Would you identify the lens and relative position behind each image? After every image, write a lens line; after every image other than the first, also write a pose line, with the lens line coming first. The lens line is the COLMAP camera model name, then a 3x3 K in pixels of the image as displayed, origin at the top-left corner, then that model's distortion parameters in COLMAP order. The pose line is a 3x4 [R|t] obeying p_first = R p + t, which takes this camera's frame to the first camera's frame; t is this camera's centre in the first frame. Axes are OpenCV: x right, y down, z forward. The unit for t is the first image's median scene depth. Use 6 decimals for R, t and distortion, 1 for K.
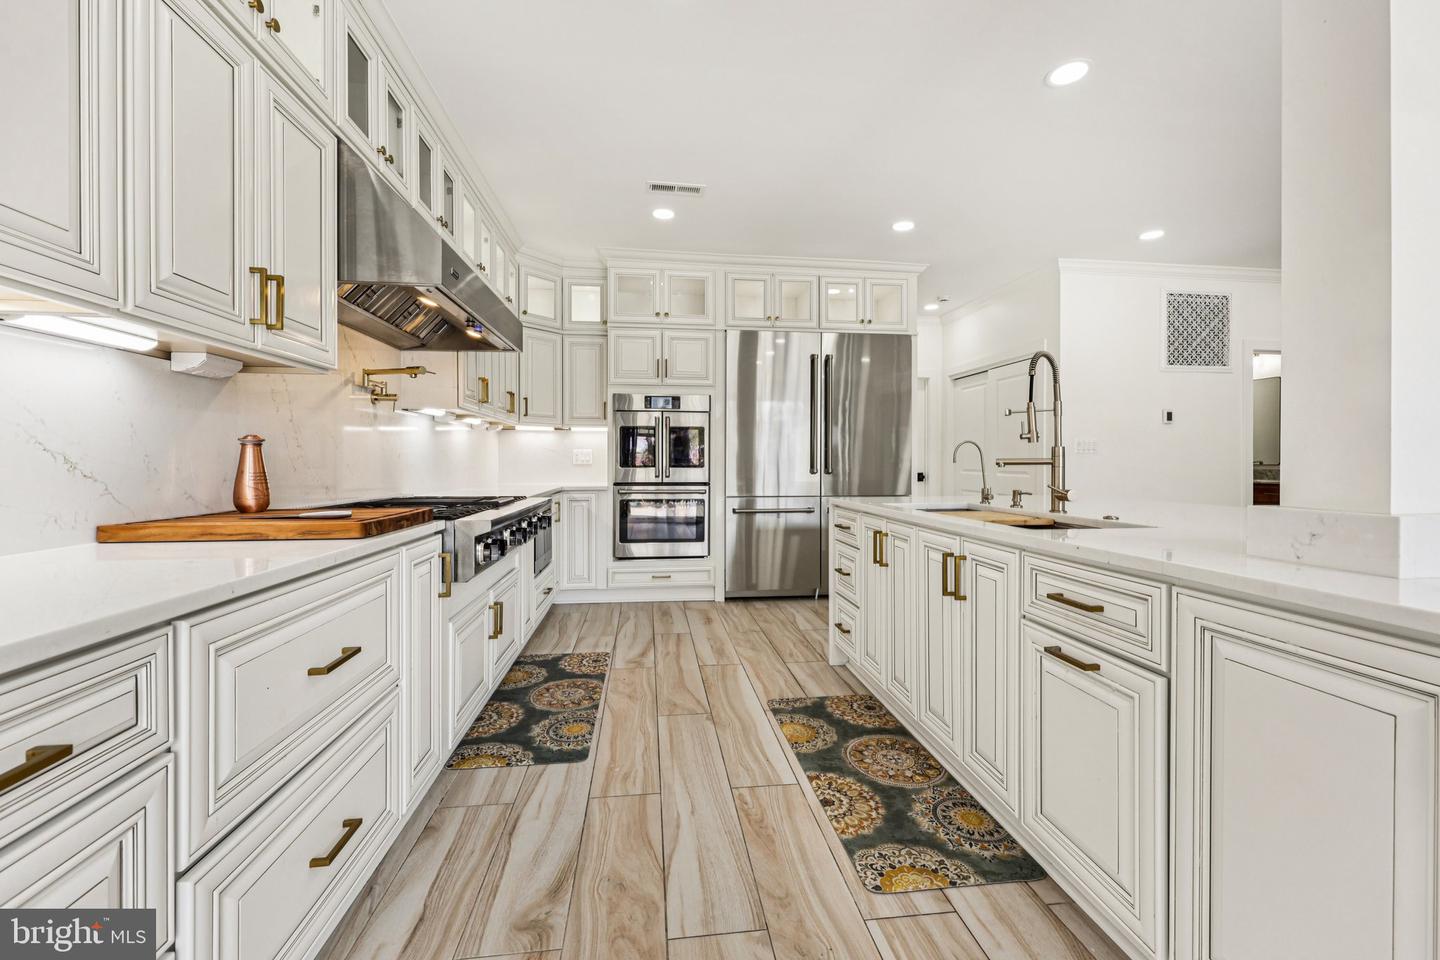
lens RADIAL K [[581.9, 0, 714.6], [0, 581.9, 456.4], [0, 0, 1]] dist [0.003056, 0.000318]
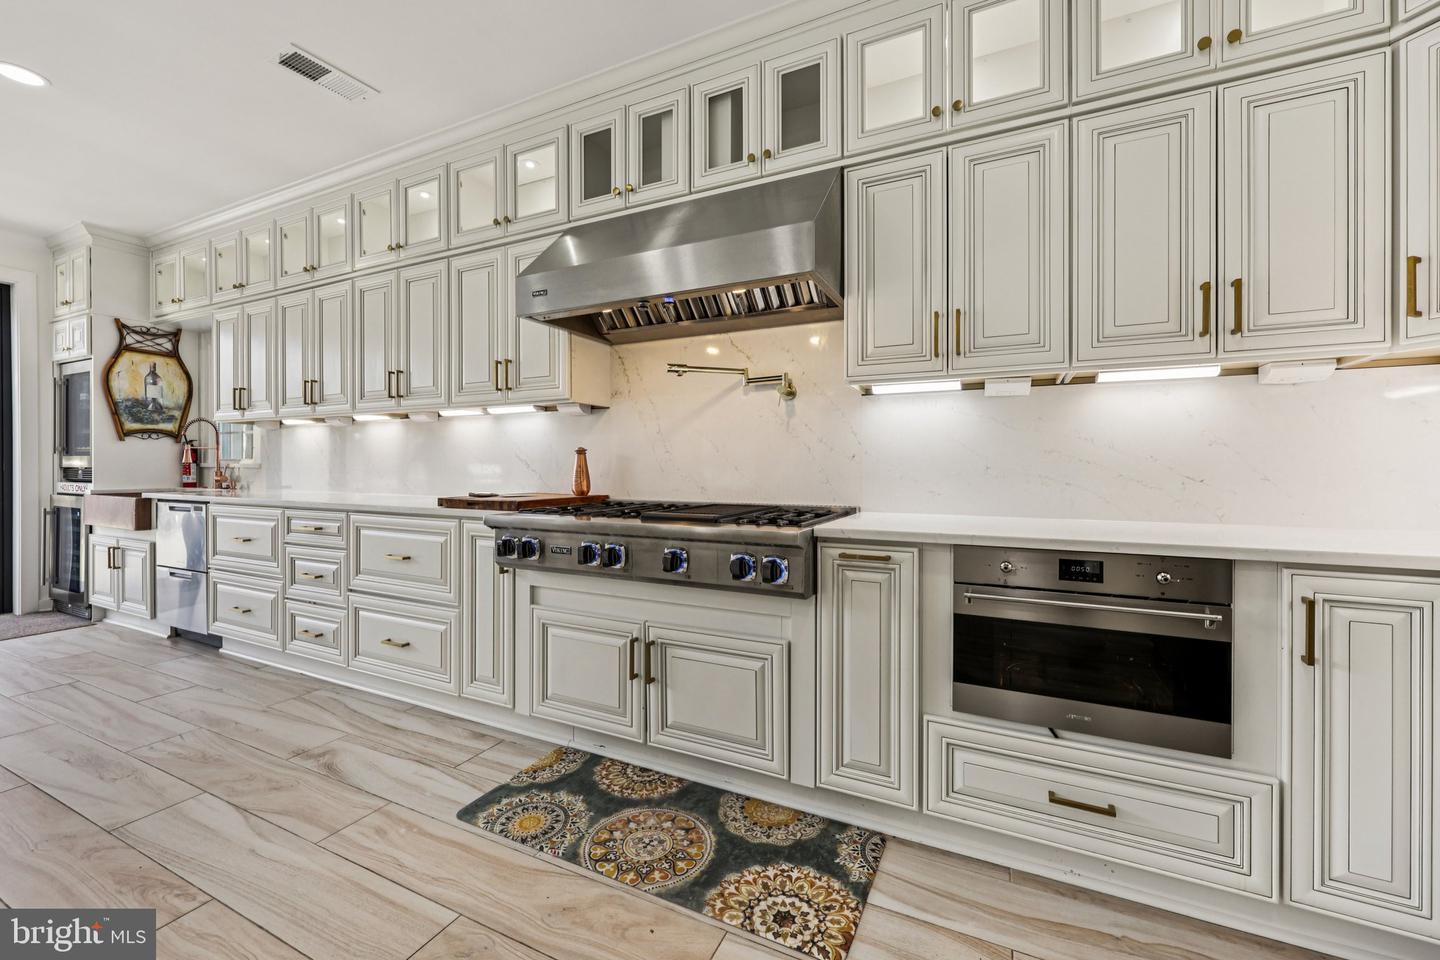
lens RADIAL K [[581.9, 0, 716.7], [0, 581.9, 474.4], [0, 0, 1]] dist [0.003056, 0.000318]
pose [[-0.540657, 0.007285, -0.841212, 0.243952], [0.004237, 0.999973, 0.005937, 0.022915], [0.841232, -0.000354, -0.540674, 1.556570]]
